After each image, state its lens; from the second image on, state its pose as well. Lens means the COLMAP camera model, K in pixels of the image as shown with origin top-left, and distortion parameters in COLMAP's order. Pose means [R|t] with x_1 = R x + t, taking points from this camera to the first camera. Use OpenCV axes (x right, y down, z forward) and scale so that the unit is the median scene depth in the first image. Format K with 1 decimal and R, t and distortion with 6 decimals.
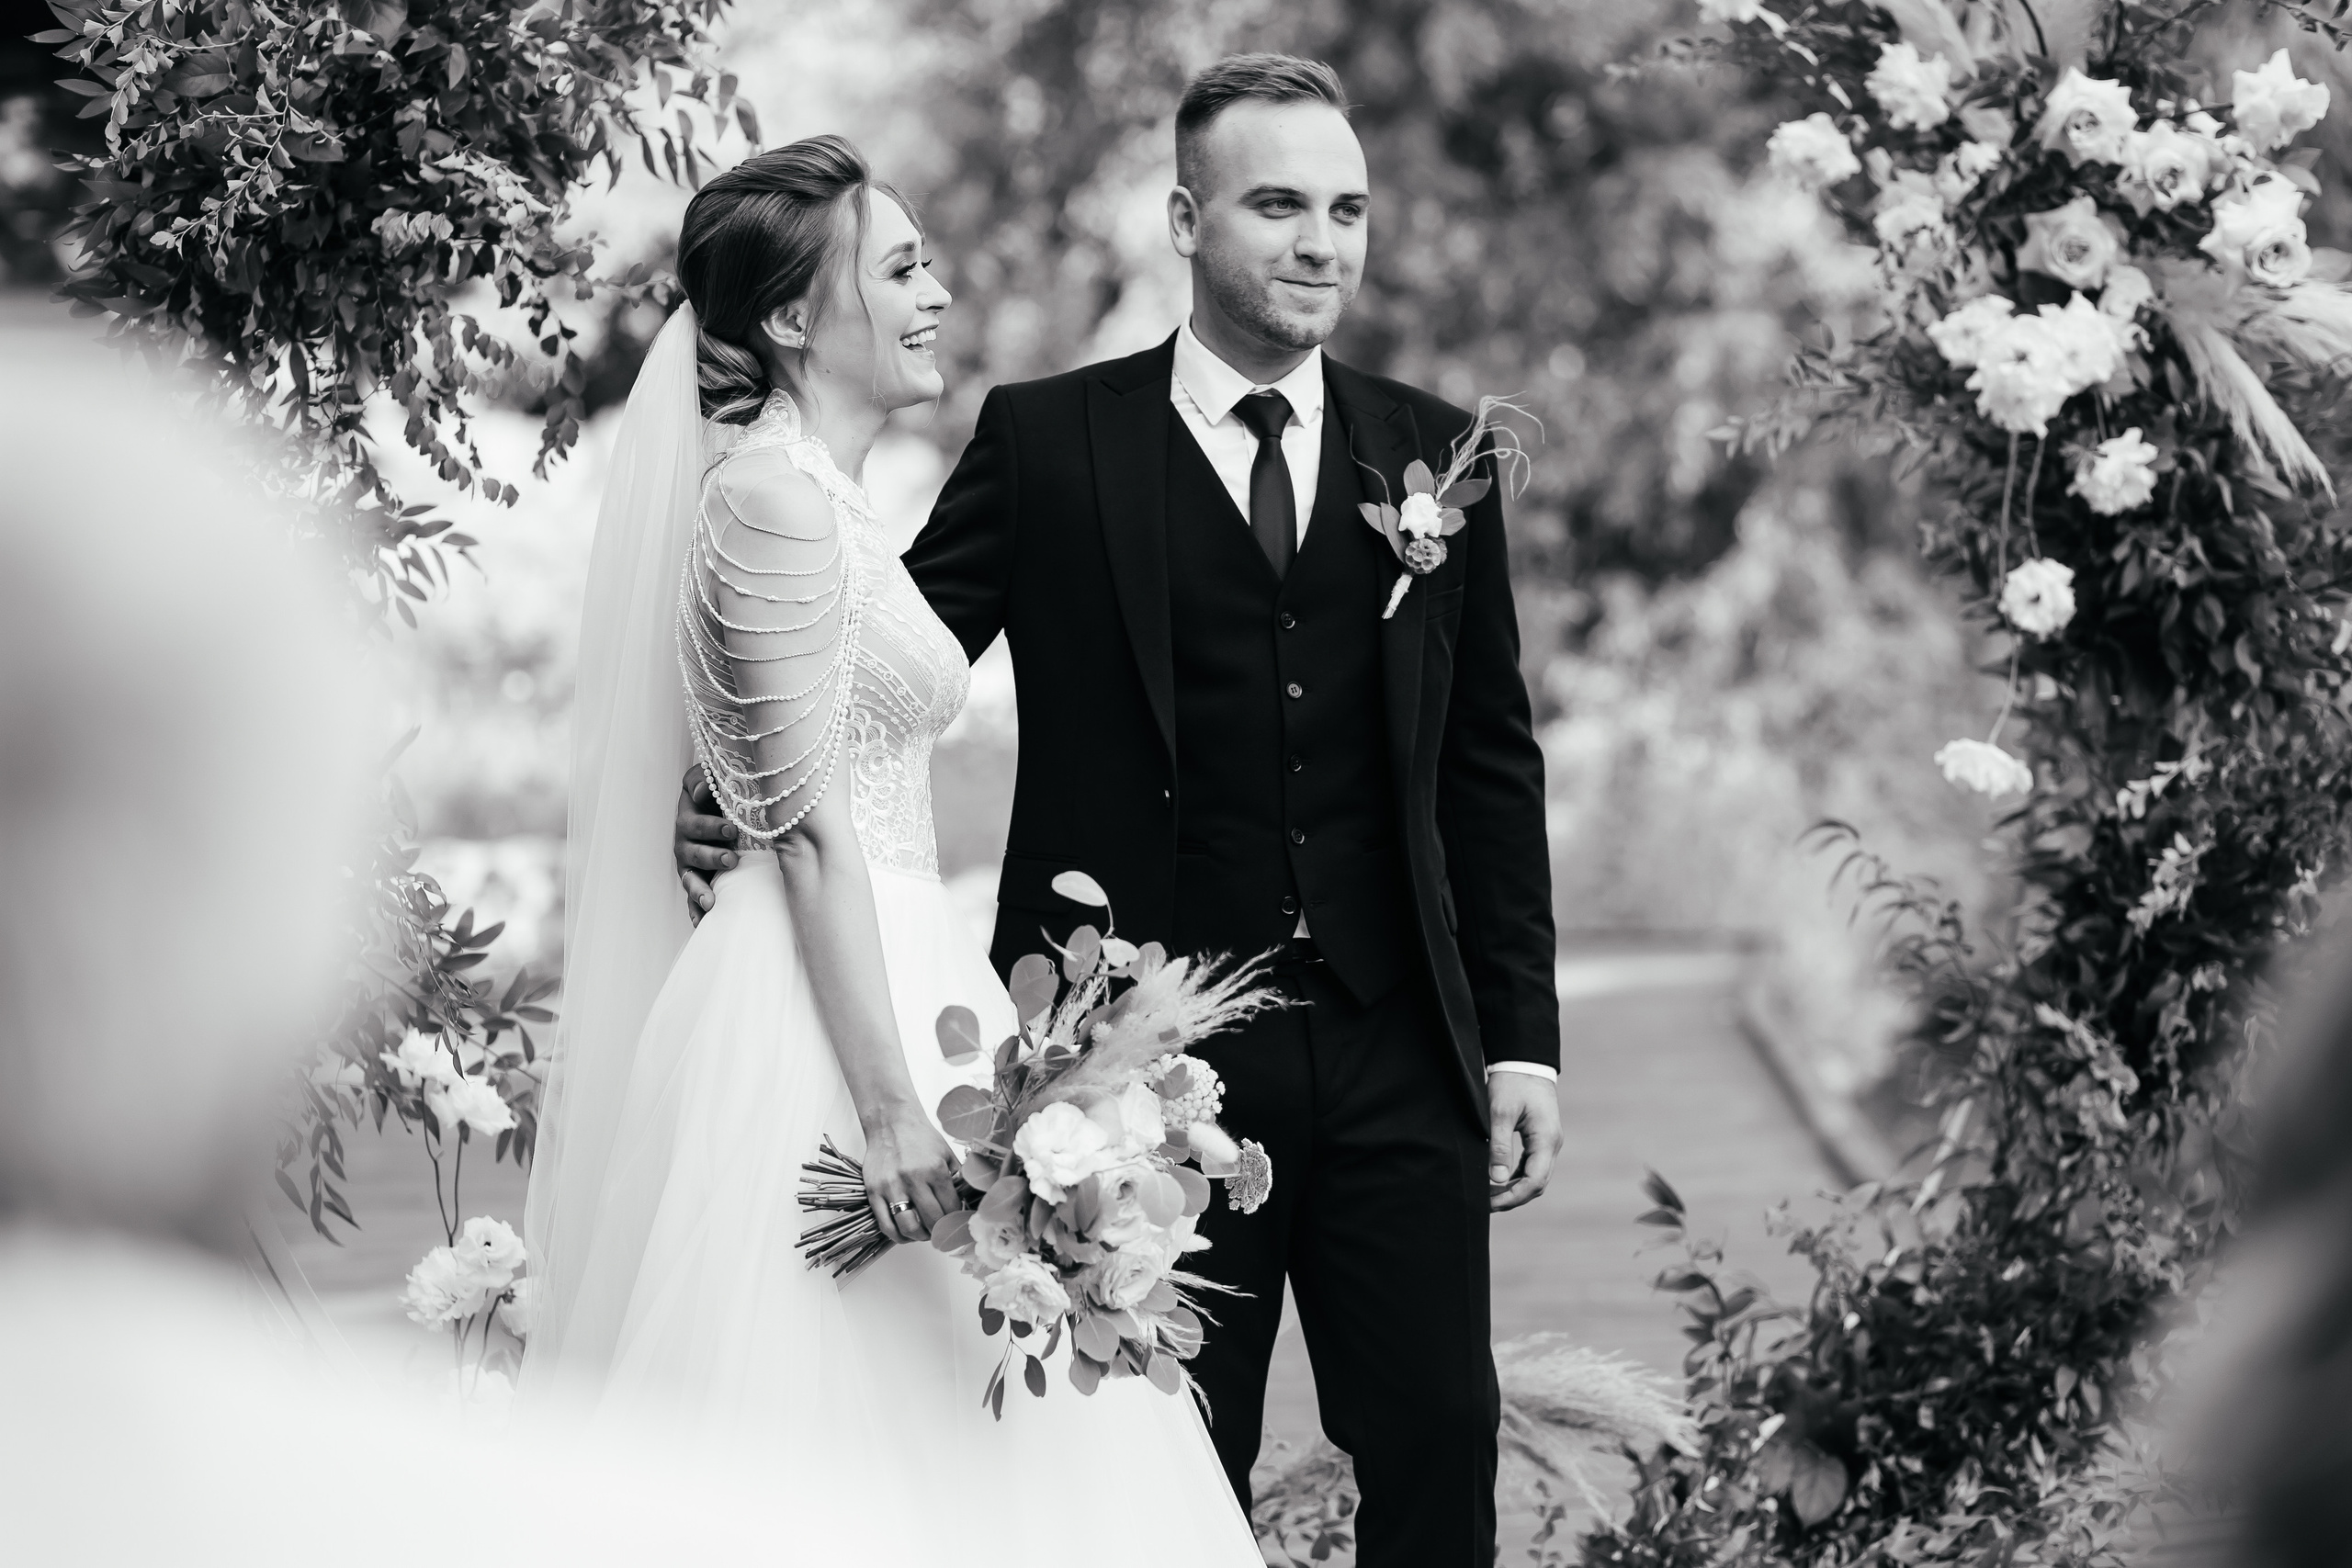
lens RADIAL K [[5937.2, 0, 1176.0], [0, 5937.2, 784.0], [0, 0, 1]] dist [-0.047249, 0.489724]
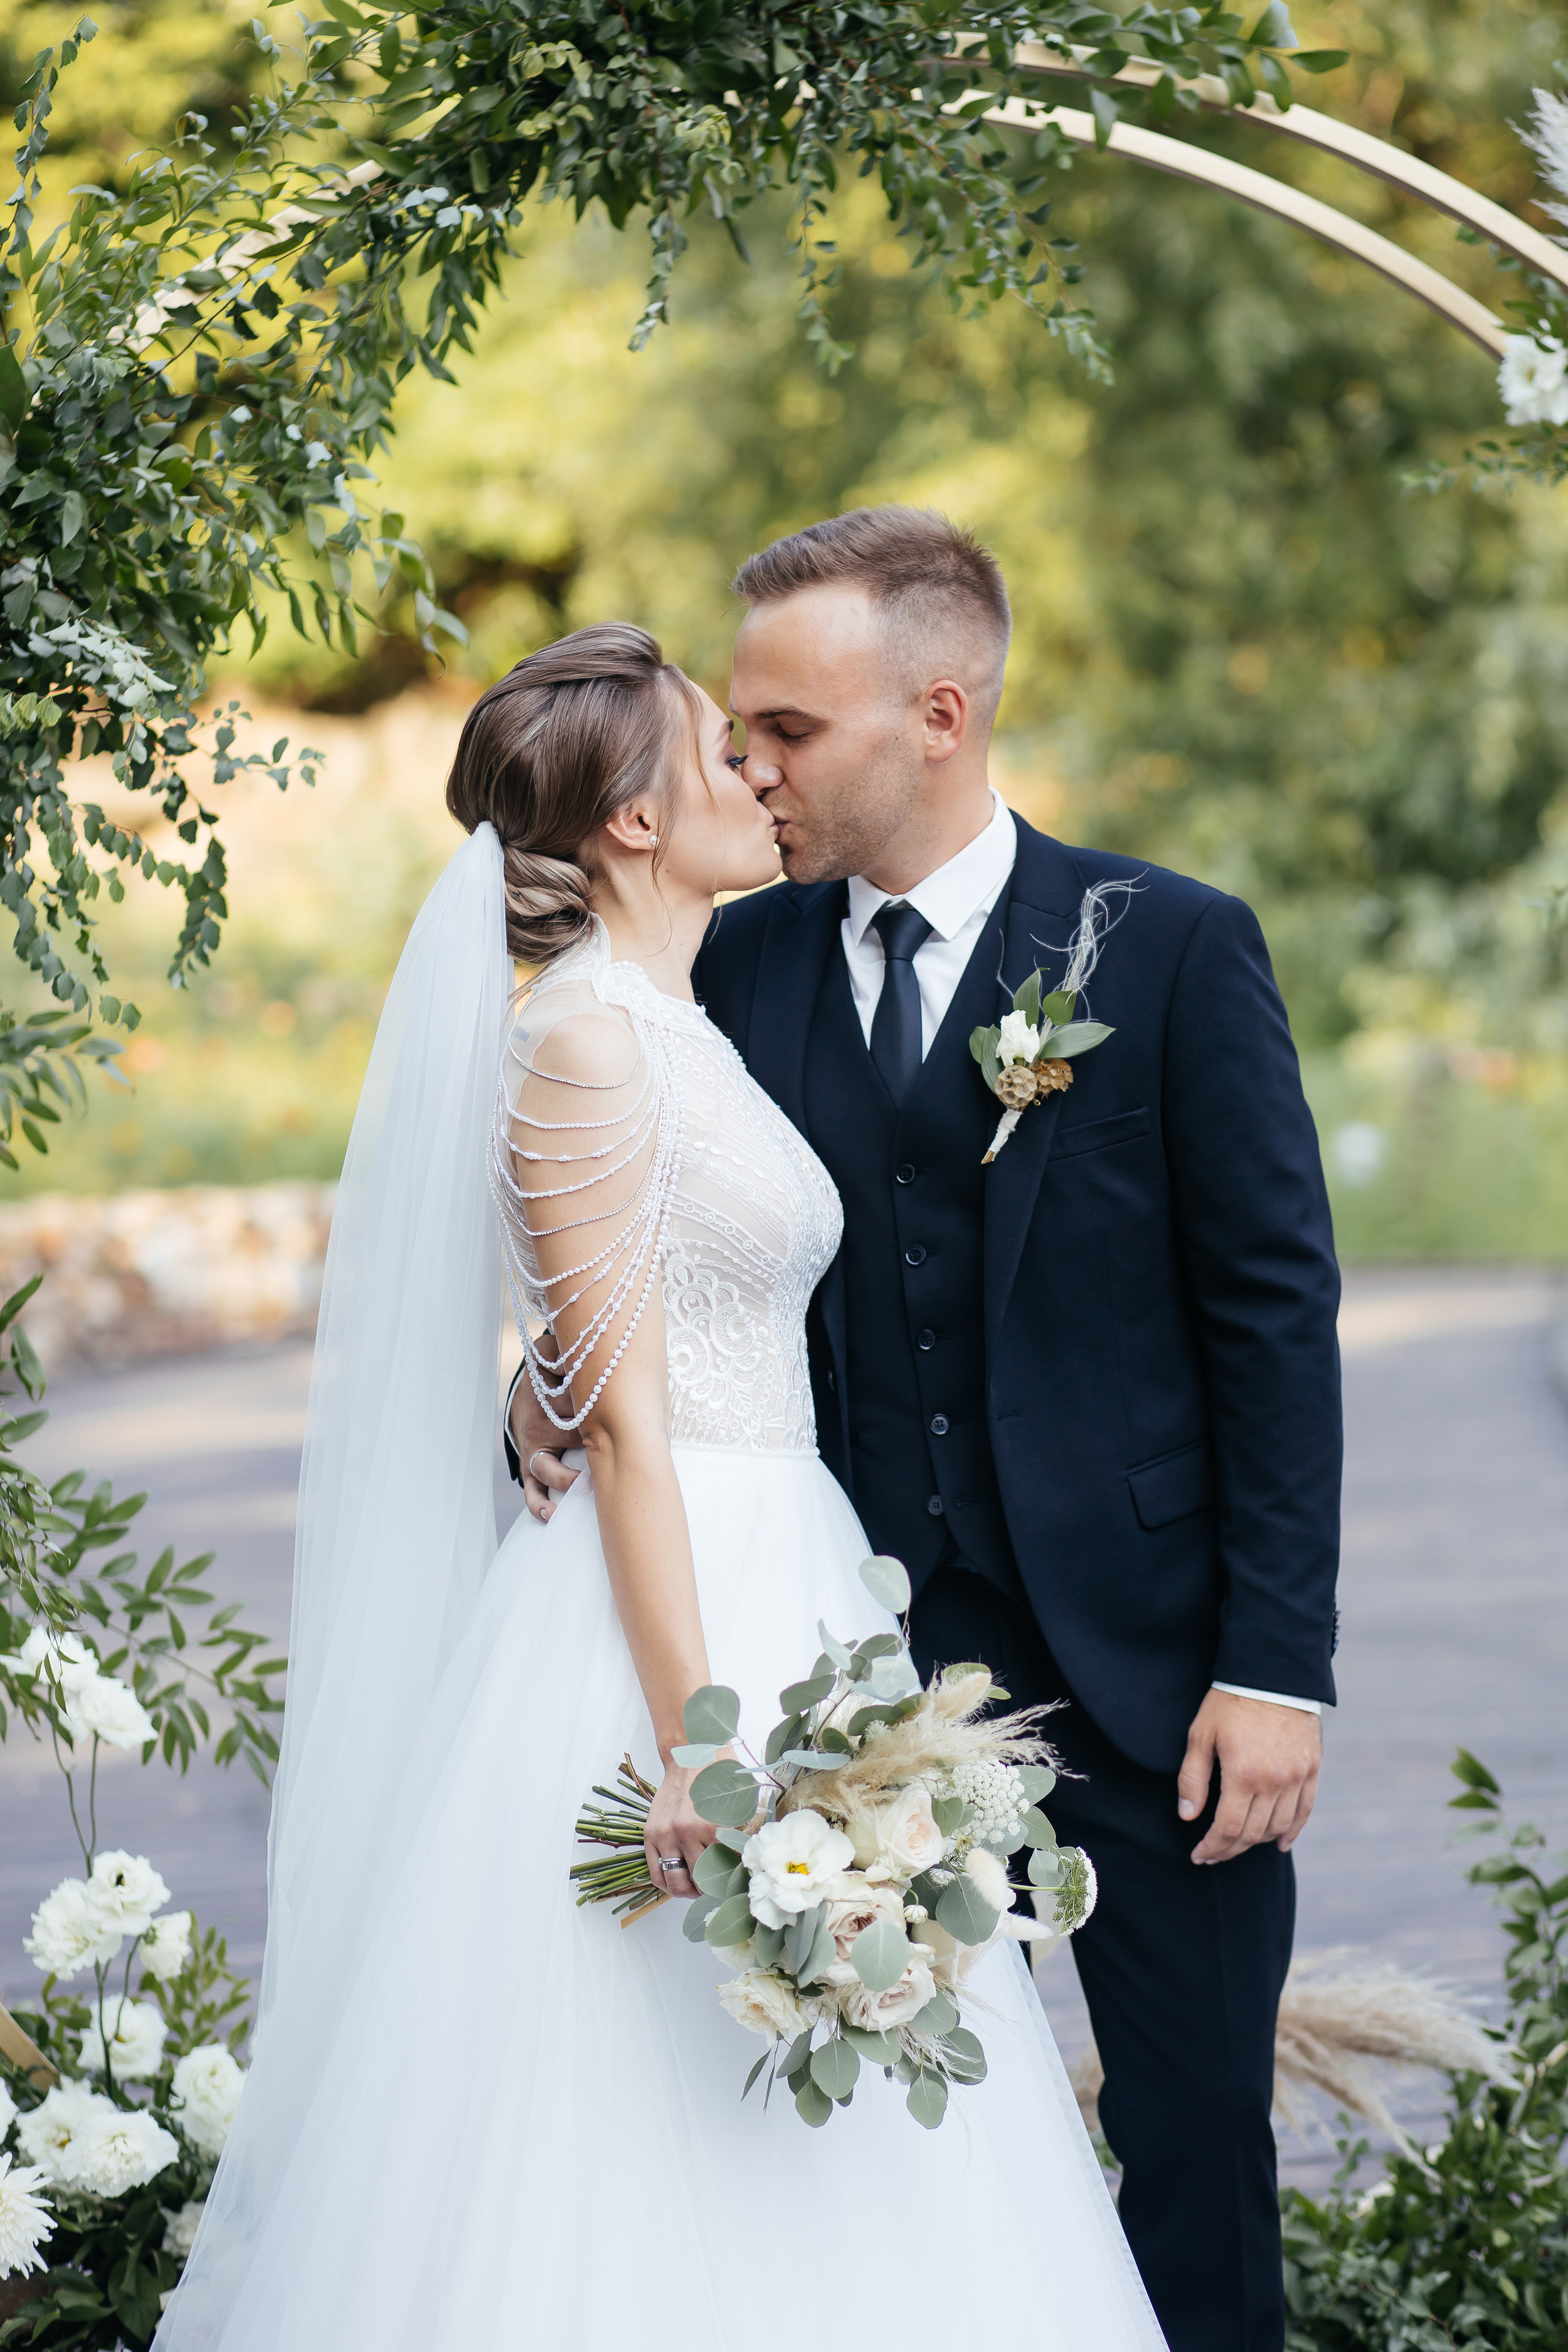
lens RADIAL K [[5937.7, 0, 784.0], [0, 5937.7, 1176.0], [0, 0, 1]] dist [-0.047249, 0.489724]
pose [[0.999395, -0.011266, -0.032892, 0.010047], [0.012019, 0.999668, 0.022770, -0.042262], [0.032625, -0.023151, 0.999199, 0.130630]]
